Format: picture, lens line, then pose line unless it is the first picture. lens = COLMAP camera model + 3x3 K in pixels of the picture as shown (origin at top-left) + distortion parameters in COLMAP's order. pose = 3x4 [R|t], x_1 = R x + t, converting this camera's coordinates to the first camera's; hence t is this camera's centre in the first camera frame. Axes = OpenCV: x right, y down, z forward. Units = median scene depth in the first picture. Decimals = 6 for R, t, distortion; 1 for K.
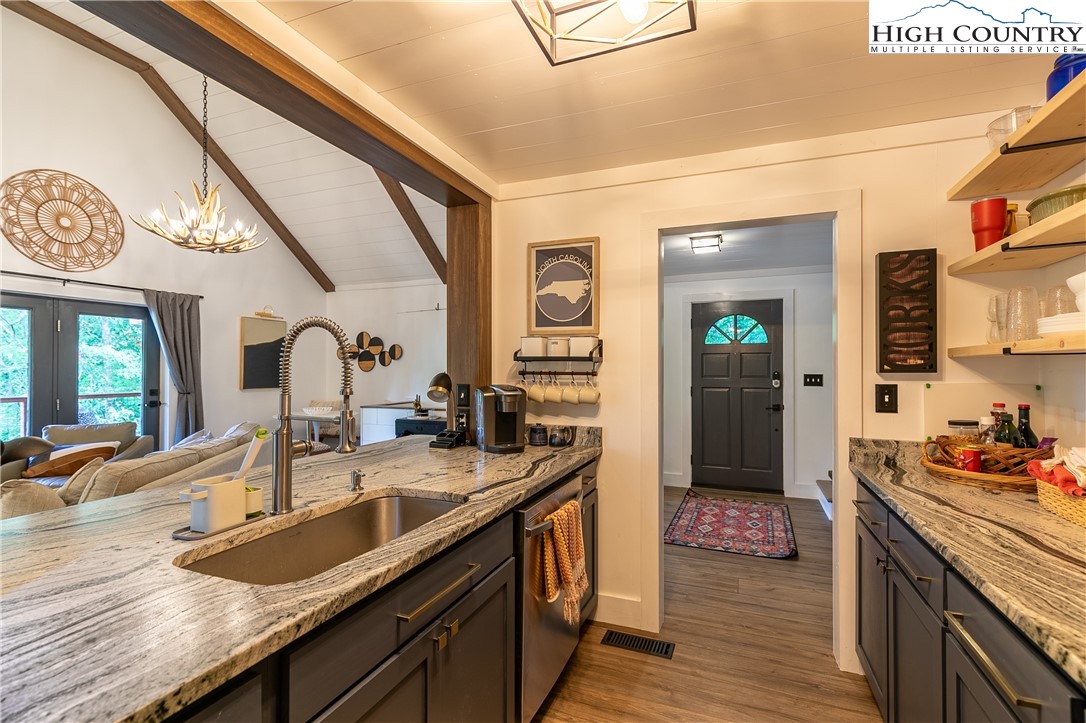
lens RADIAL K [[485.6, 0, 543.8], [0, 485.6, 361.8], [0, 0, 1]] dist [0.002083, 0.001392]
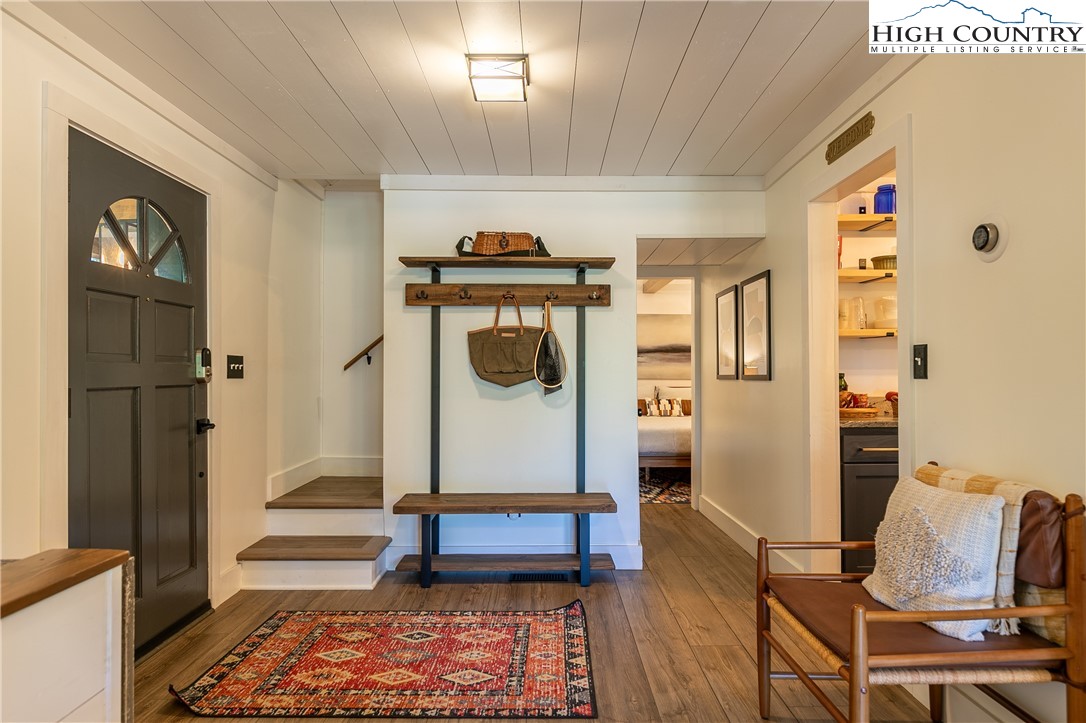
lens RADIAL K [[638.6, 0, 543.9], [0, 638.6, 363.6], [0, 0, 1]] dist [0.003571, 0.000450]
pose [[-0.388090, 0.009365, 0.921574, -0.290251], [-0.009034, 0.999862, -0.013965, 0.054399], [-0.921577, -0.013746, -0.387952, 1.289346]]
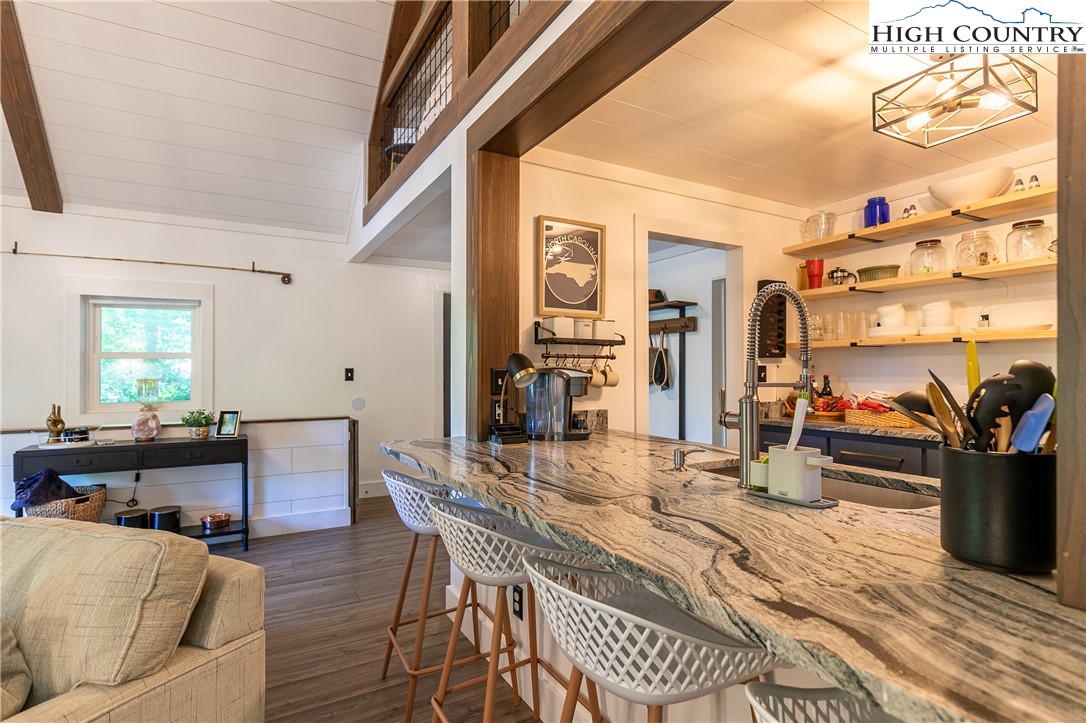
lens RADIAL K [[563.6, 0, 547.5], [0, 563.6, 368.3], [0, 0, 1]] dist [-0.000496, 0.000114]
pose [[0.618140, 0.002436, 0.786064, -0.631831], [-0.007134, 0.999971, 0.002511, 0.031102], [-0.786036, -0.007160, 0.618140, 0.244618]]
